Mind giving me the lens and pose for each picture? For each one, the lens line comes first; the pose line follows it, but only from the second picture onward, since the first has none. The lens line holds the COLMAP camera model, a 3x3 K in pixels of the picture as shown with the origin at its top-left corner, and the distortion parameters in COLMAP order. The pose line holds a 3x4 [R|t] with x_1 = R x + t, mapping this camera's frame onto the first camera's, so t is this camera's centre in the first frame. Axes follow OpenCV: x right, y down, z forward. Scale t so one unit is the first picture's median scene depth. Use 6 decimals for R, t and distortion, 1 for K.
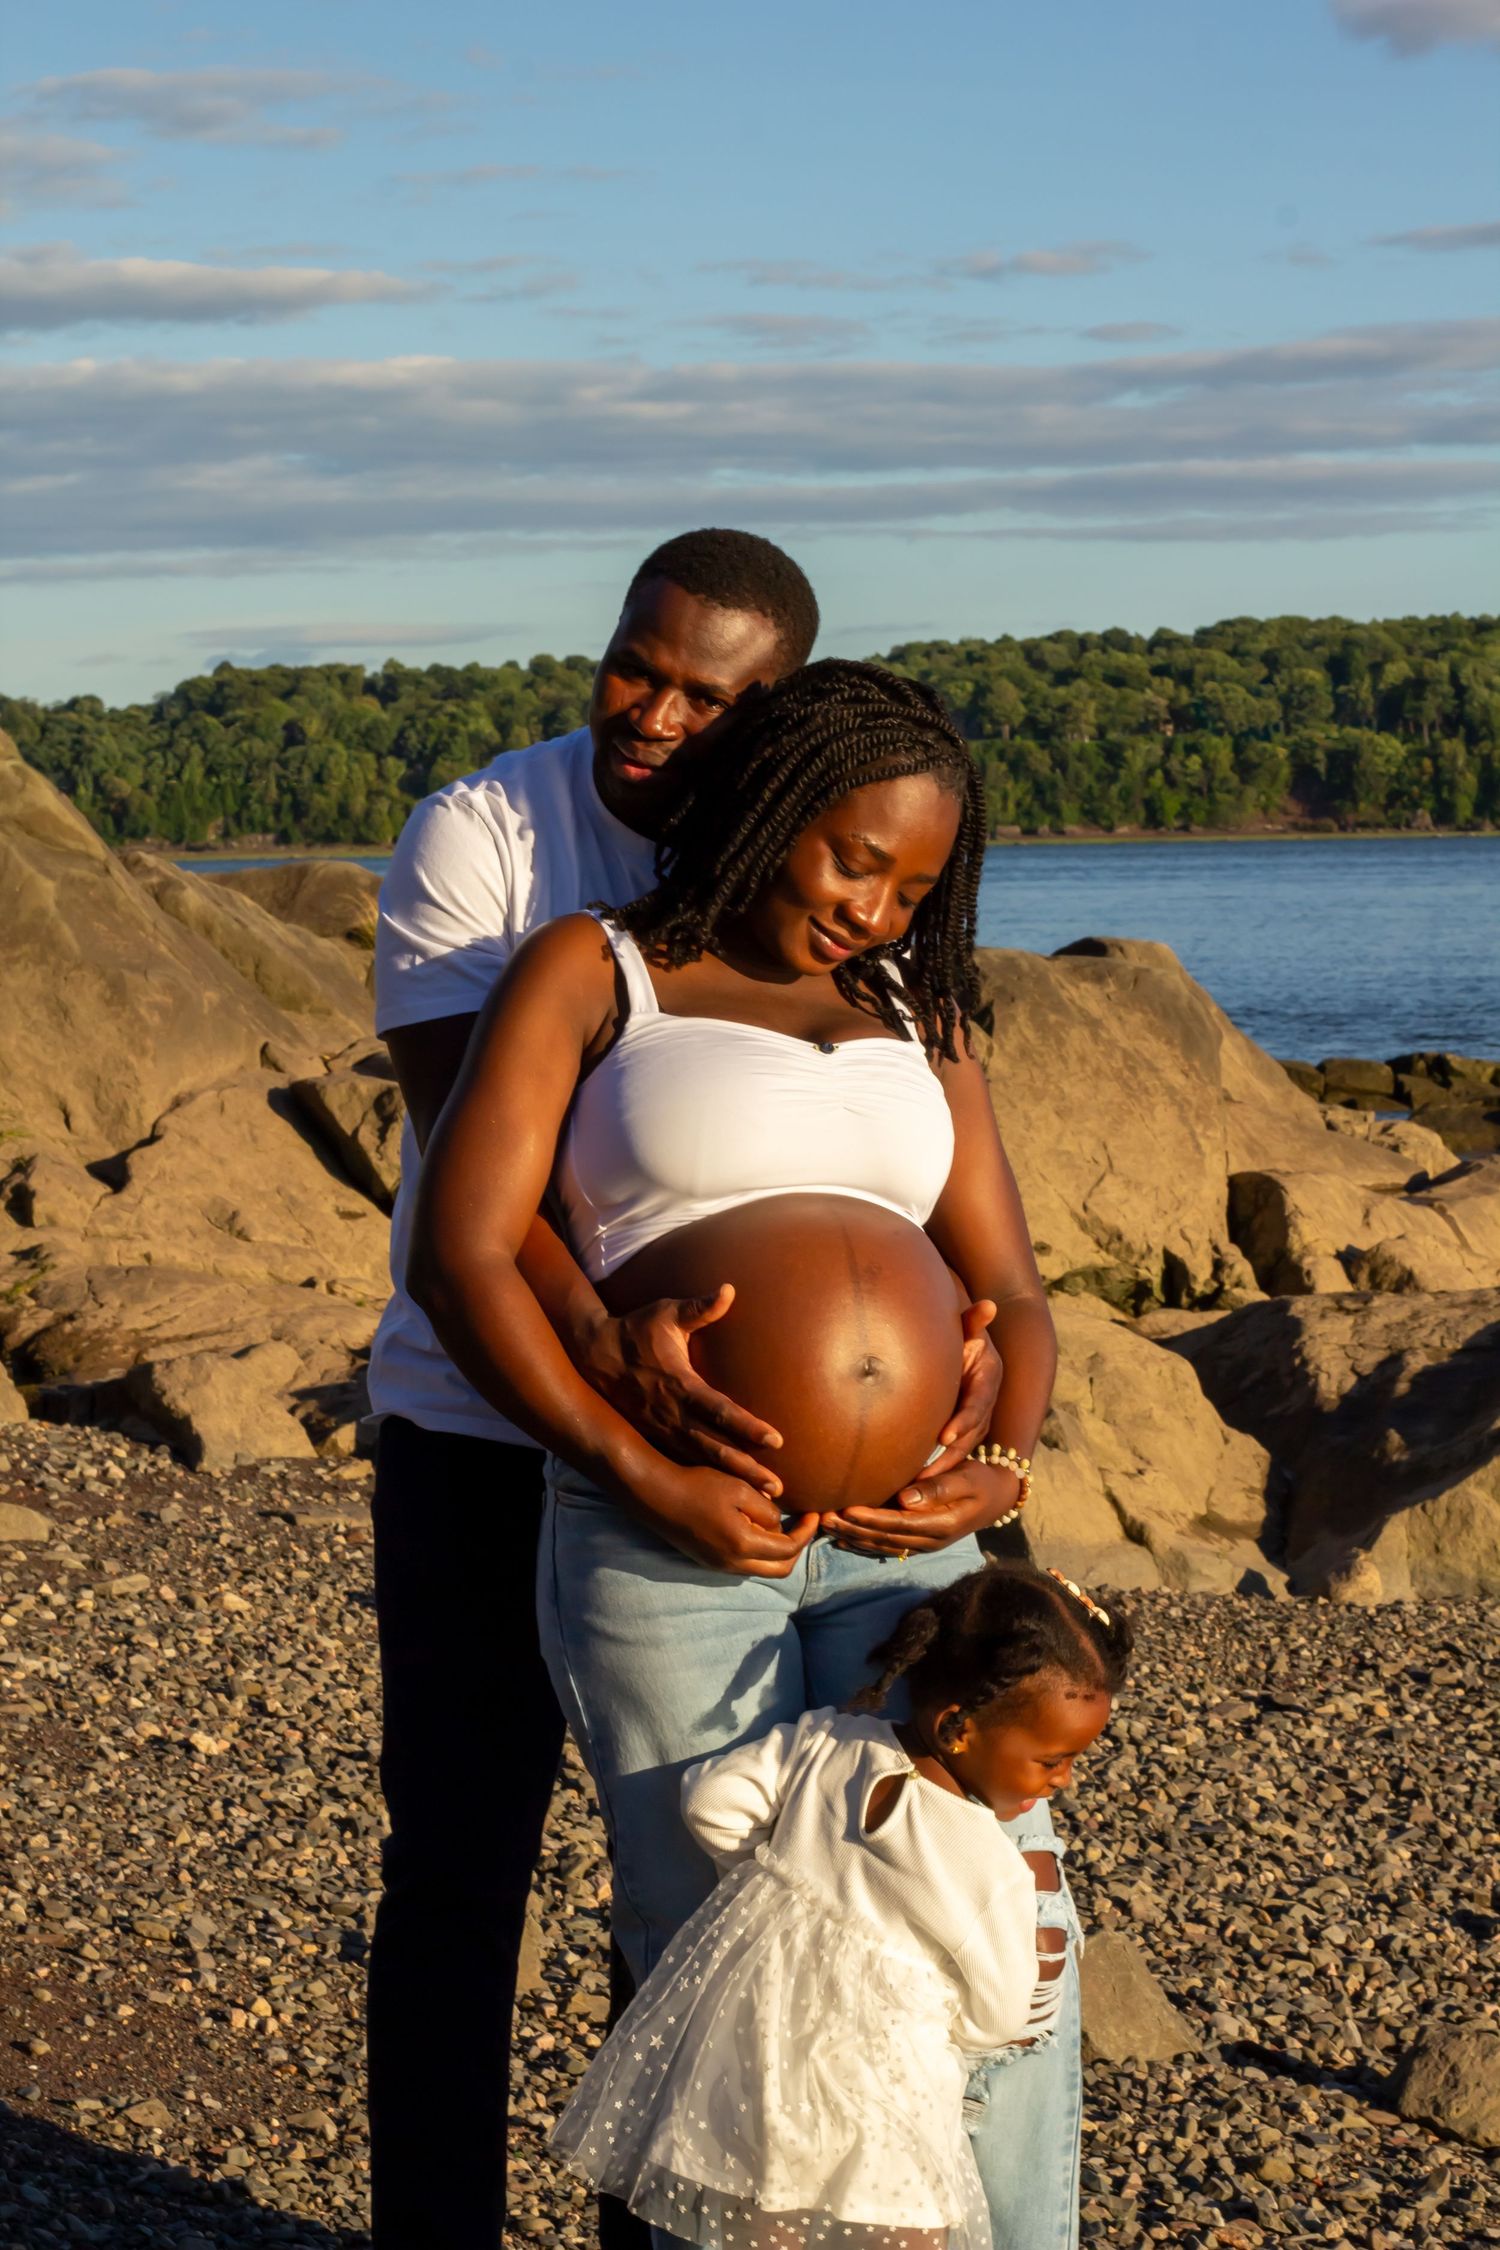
lens RADIAL K [[5252.9, 0, 750.0], [0, 5252.9, 1125.0], [0, 0, 1]] dist [-0.088975, -0.444620]
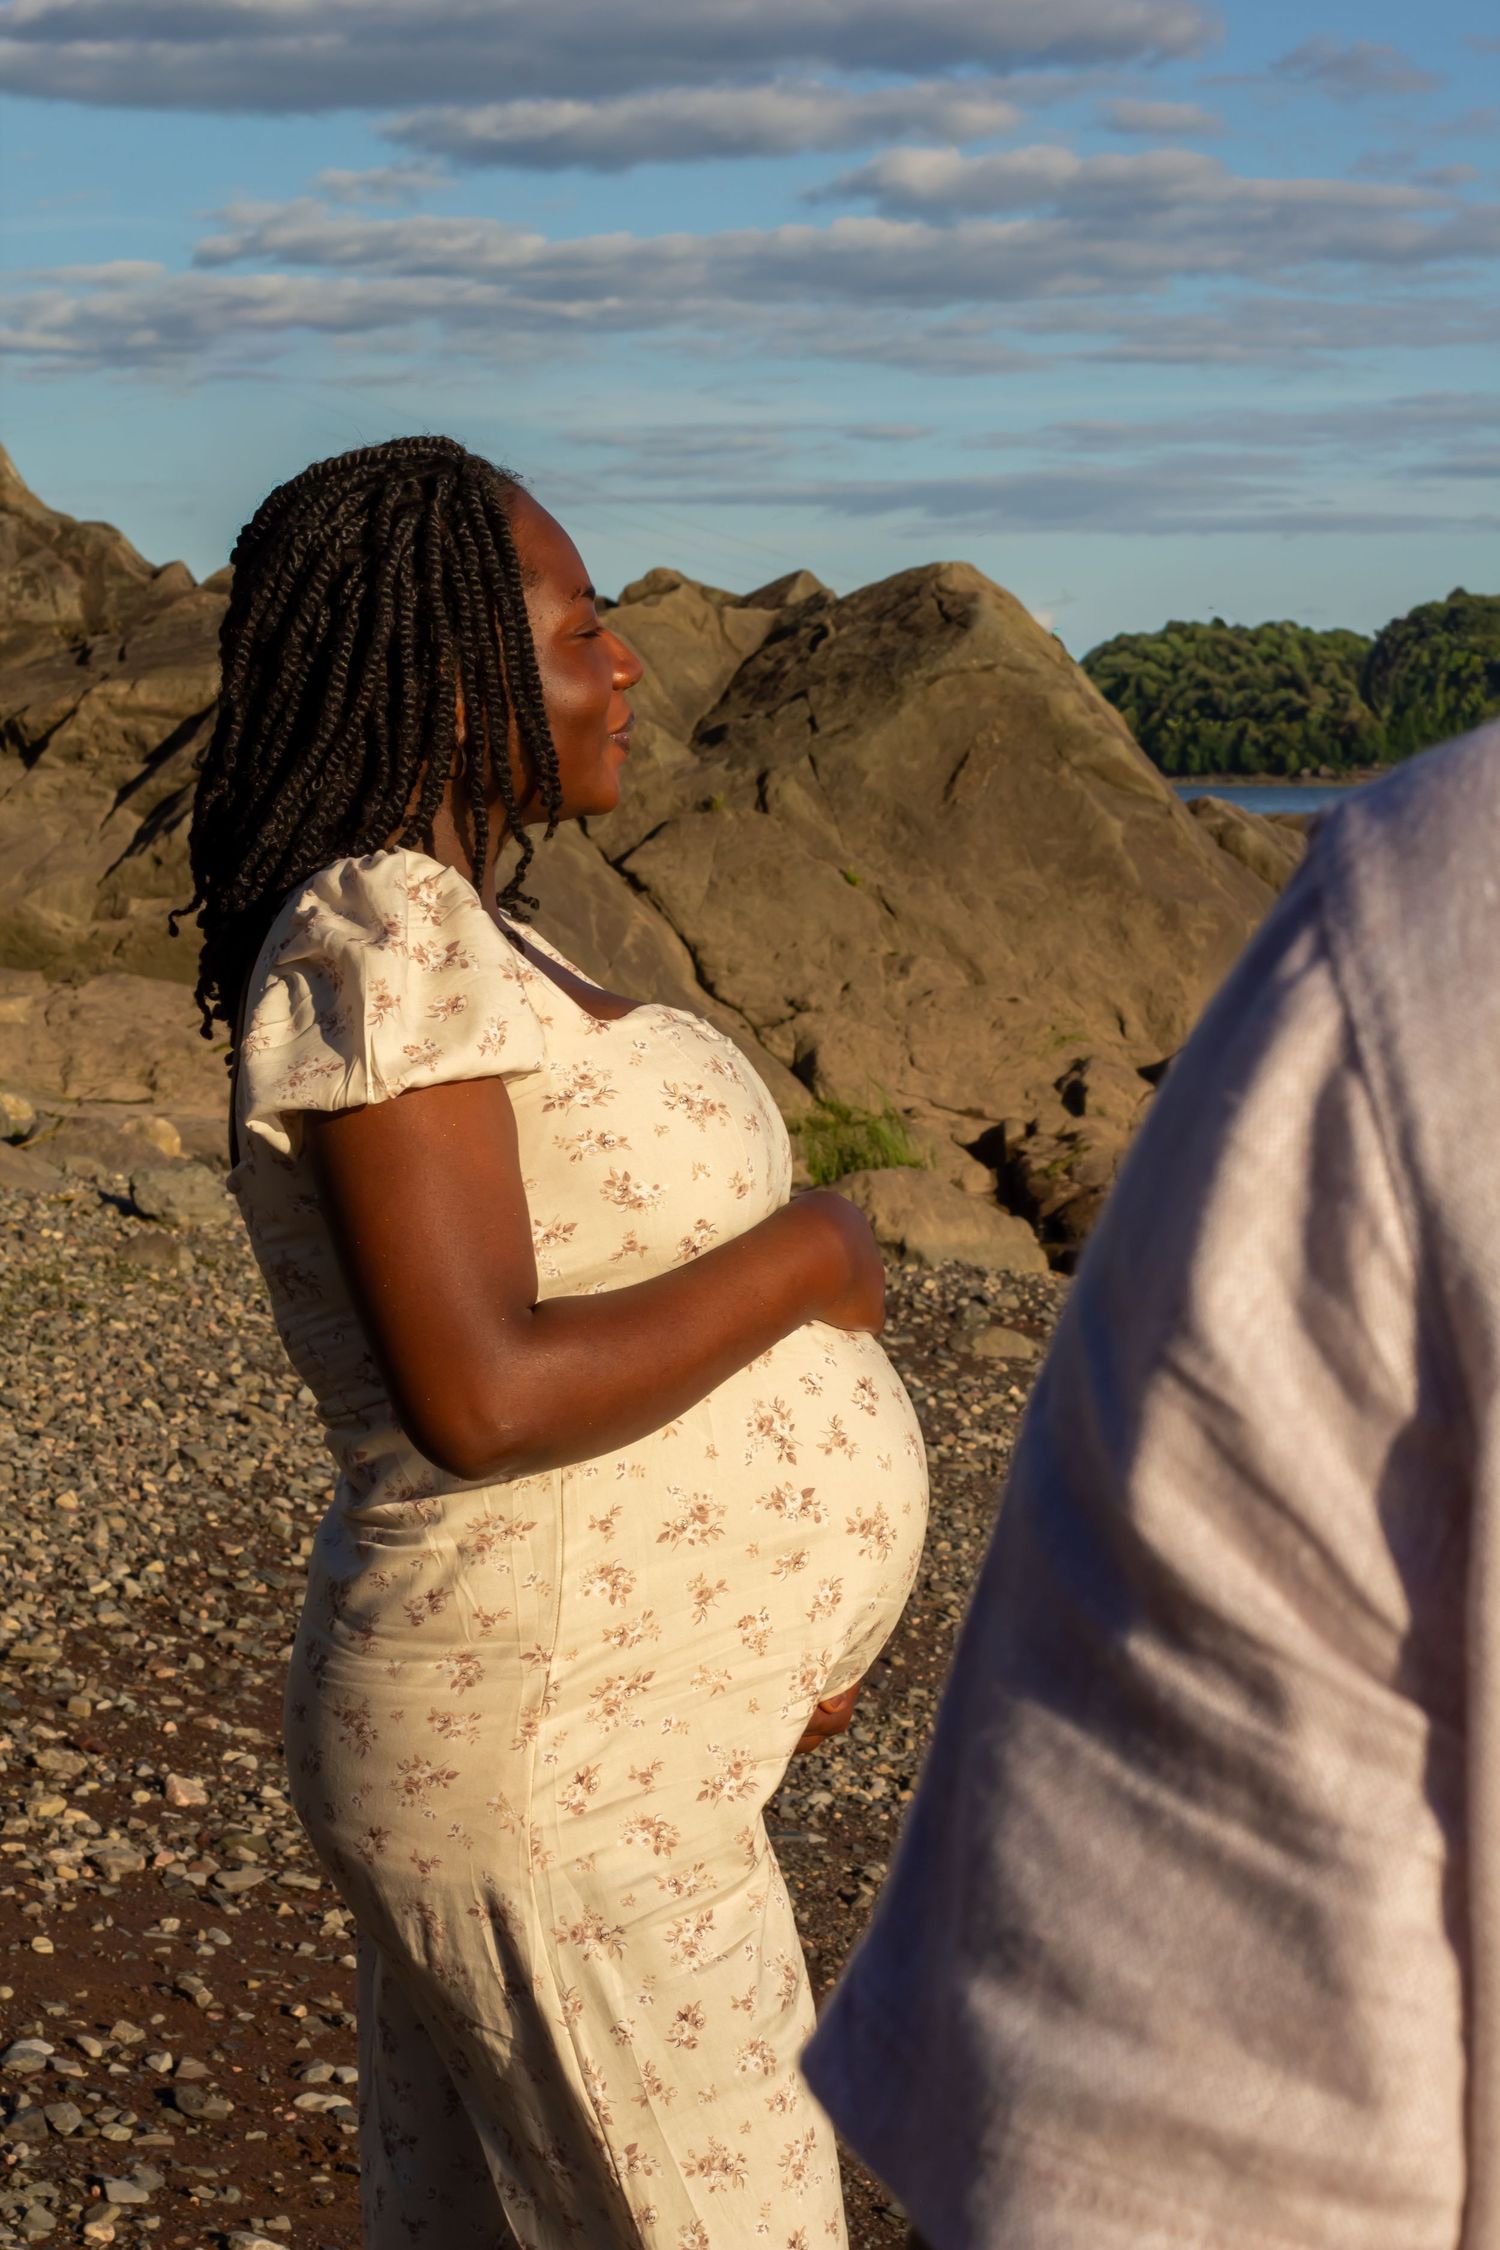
lens RADIAL K [[5304.1, 0, 750.0], [0, 5304.1, 1069.9], [0, 0, 1]] dist [-0.040704, -0.162729]
pose [[0.972719, 0.032097, -0.229756, 0.076065], [-0.031317, 0.999485, 0.007043, 0.003514], [0.229864, 0.000344, 0.973223, -0.207322]]
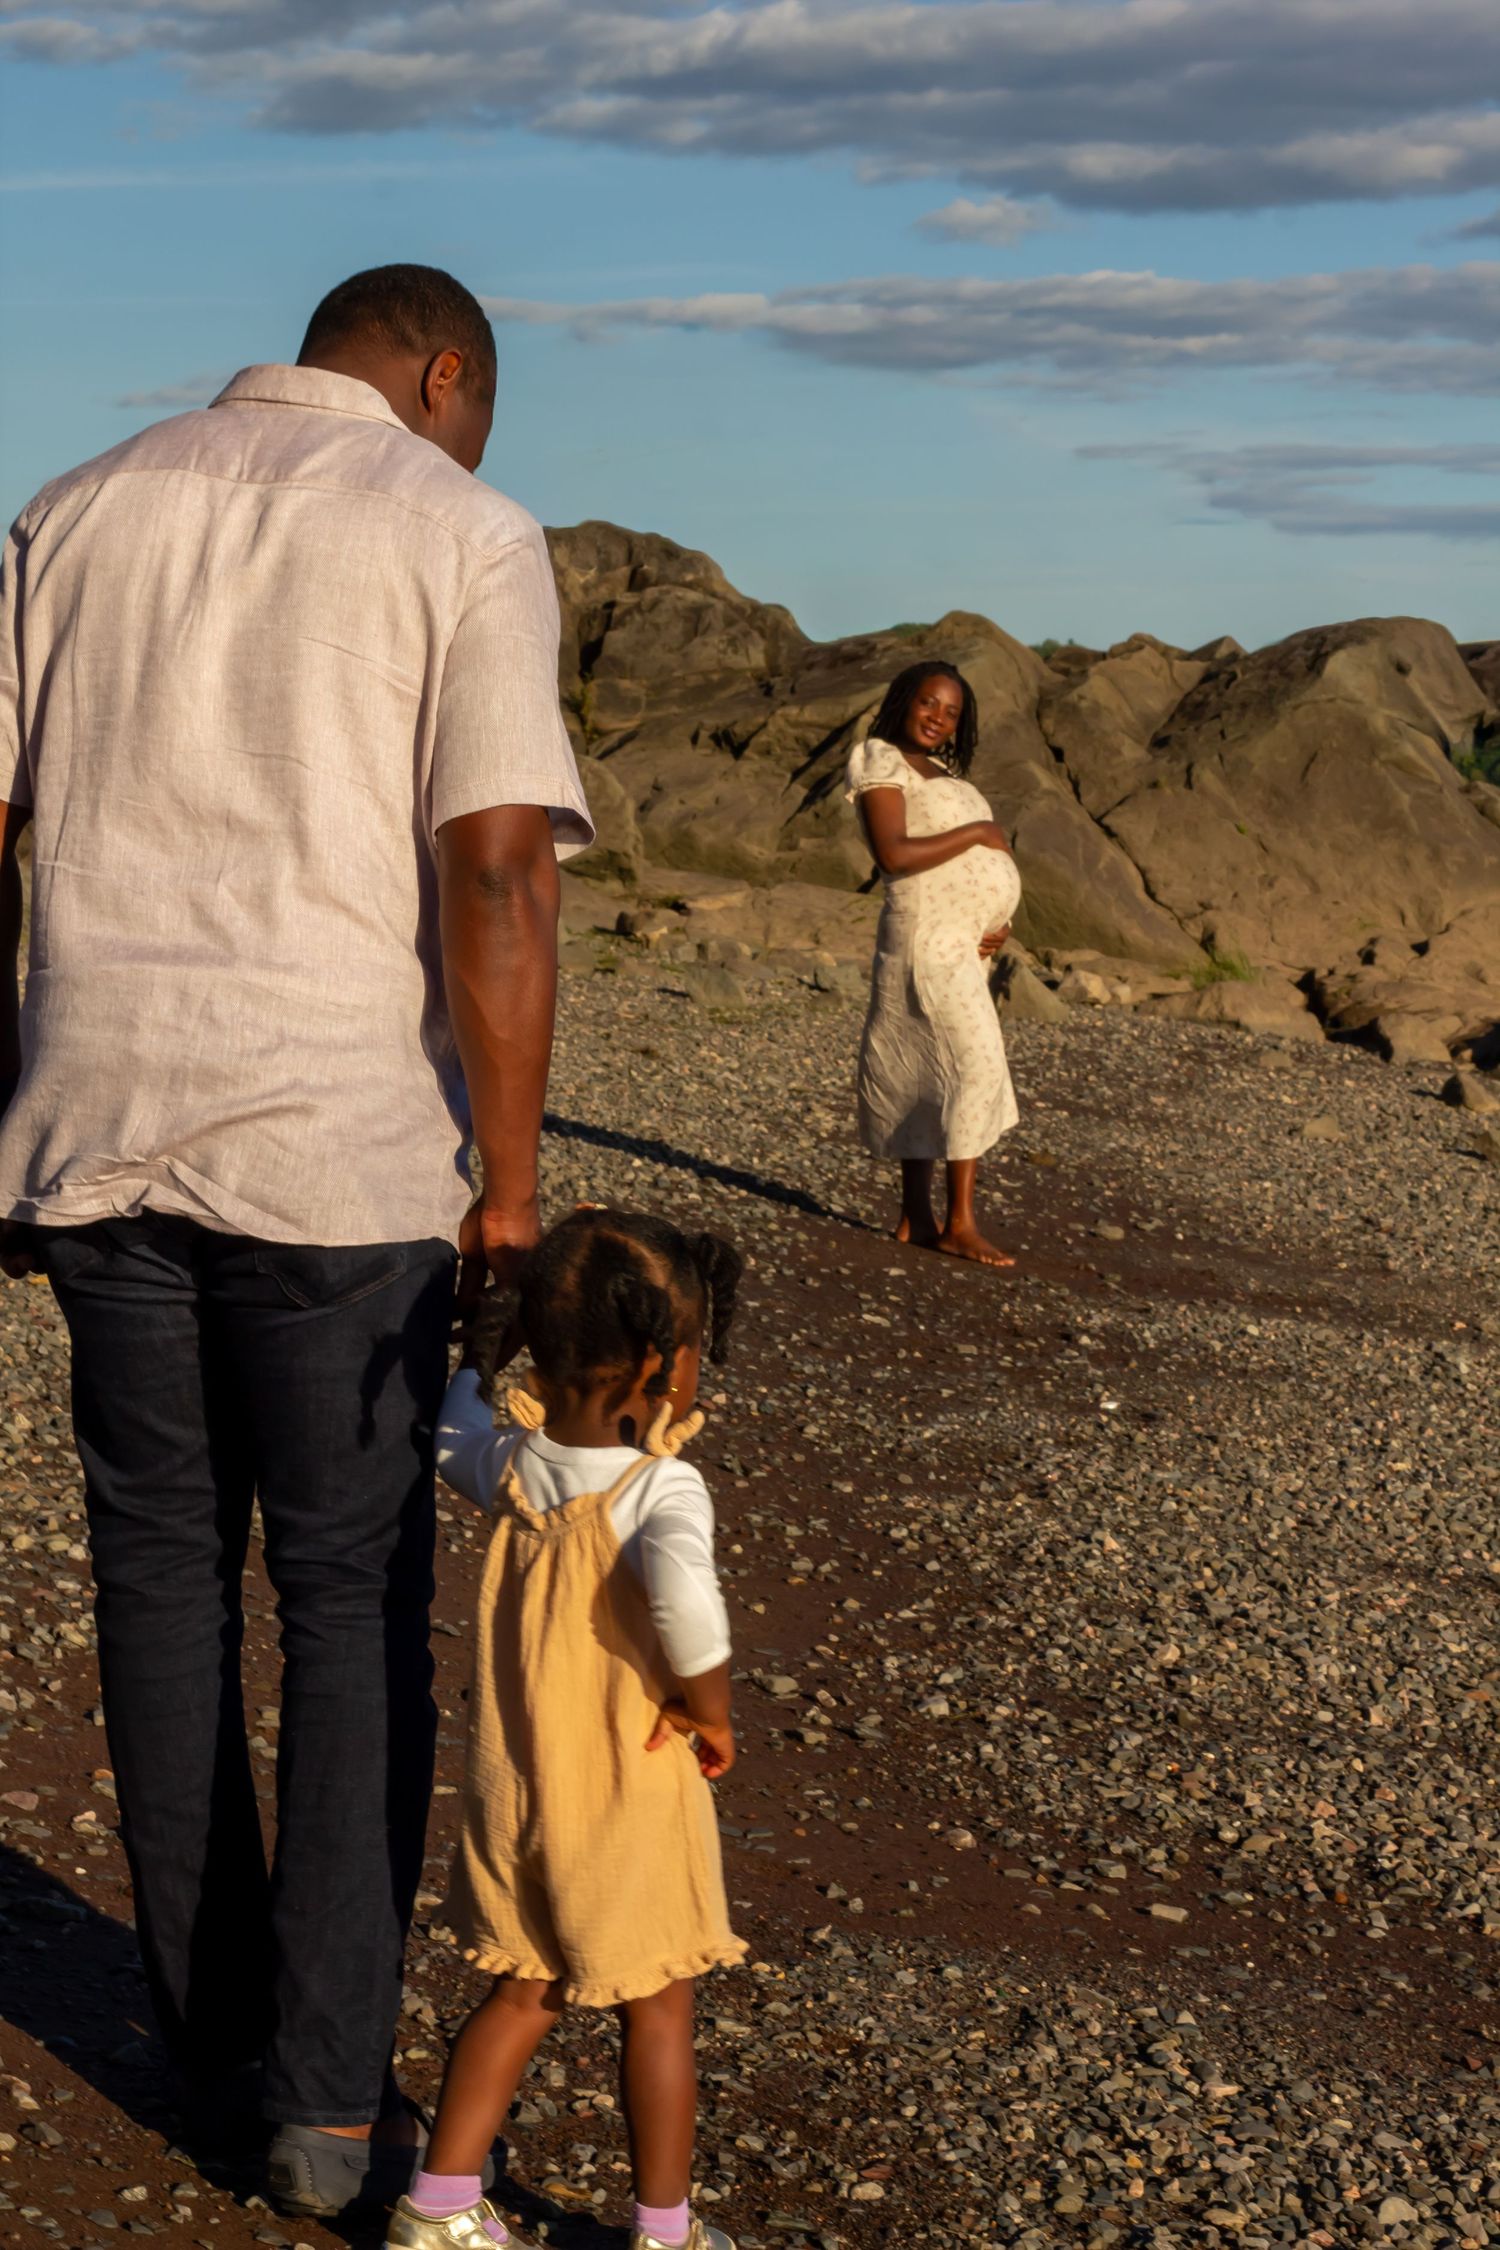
lens RADIAL K [[5370.6, 0, 750.0], [0, 5370.6, 1125.0], [0, 0, 1]] dist [-0.088282, -0.267639]
pose [[0.941306, 0.043868, -0.334692, 0.381991], [-0.041003, 0.999037, 0.015625, 0.066761], [0.335055, -0.000985, 0.942198, -1.157506]]
